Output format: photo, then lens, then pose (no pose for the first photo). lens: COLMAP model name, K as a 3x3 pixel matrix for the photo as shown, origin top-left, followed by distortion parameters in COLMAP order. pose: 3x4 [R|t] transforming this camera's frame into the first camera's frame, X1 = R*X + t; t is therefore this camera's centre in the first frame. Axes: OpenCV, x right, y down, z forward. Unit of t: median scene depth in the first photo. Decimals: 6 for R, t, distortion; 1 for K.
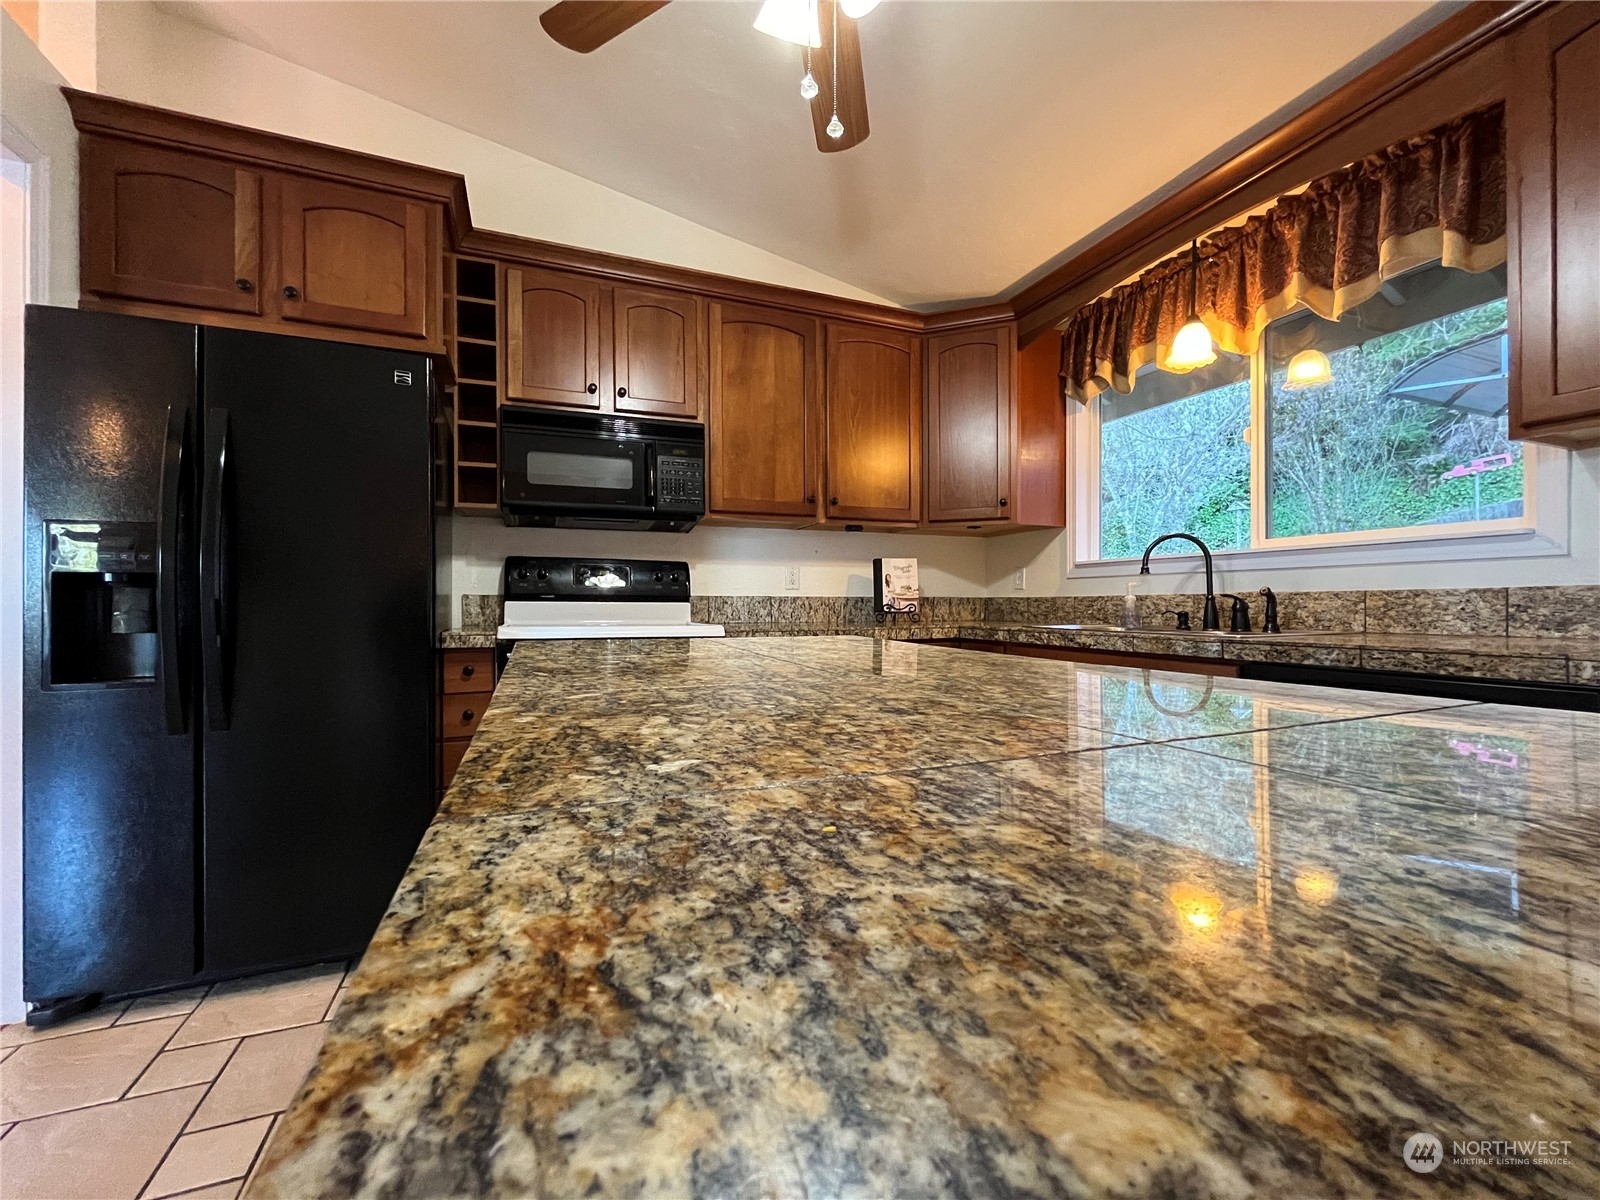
lens RADIAL K [[639.6, 0, 798.2], [0, 639.6, 602.1], [0, 0, 1]] dist [-0.002660, 0.000515]
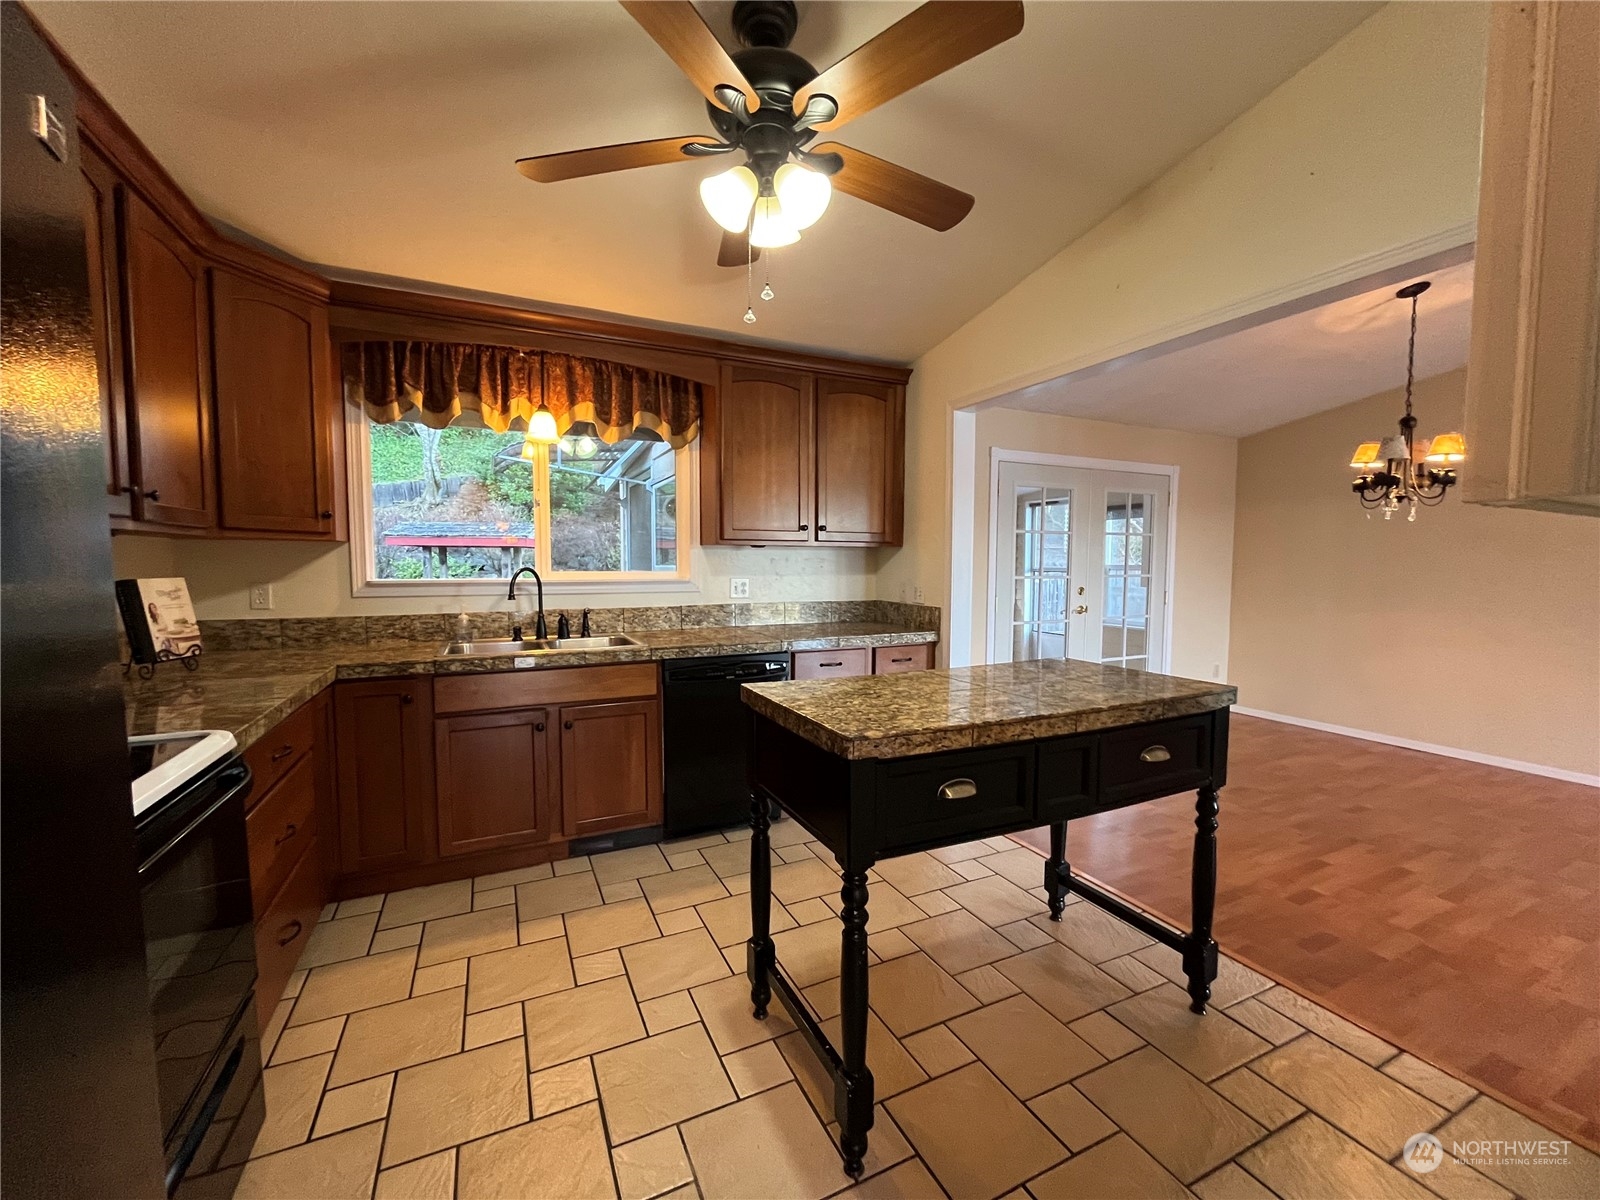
lens RADIAL K [[639.6, 0, 798.9], [0, 639.6, 600.0], [0, 0, 1]] dist [-0.002660, 0.000515]
pose [[-0.046463, -0.056535, 0.997319, -0.594133], [-0.003486, 0.998400, 0.056434, -0.095853], [-0.998914, -0.000855, -0.046585, 0.419459]]
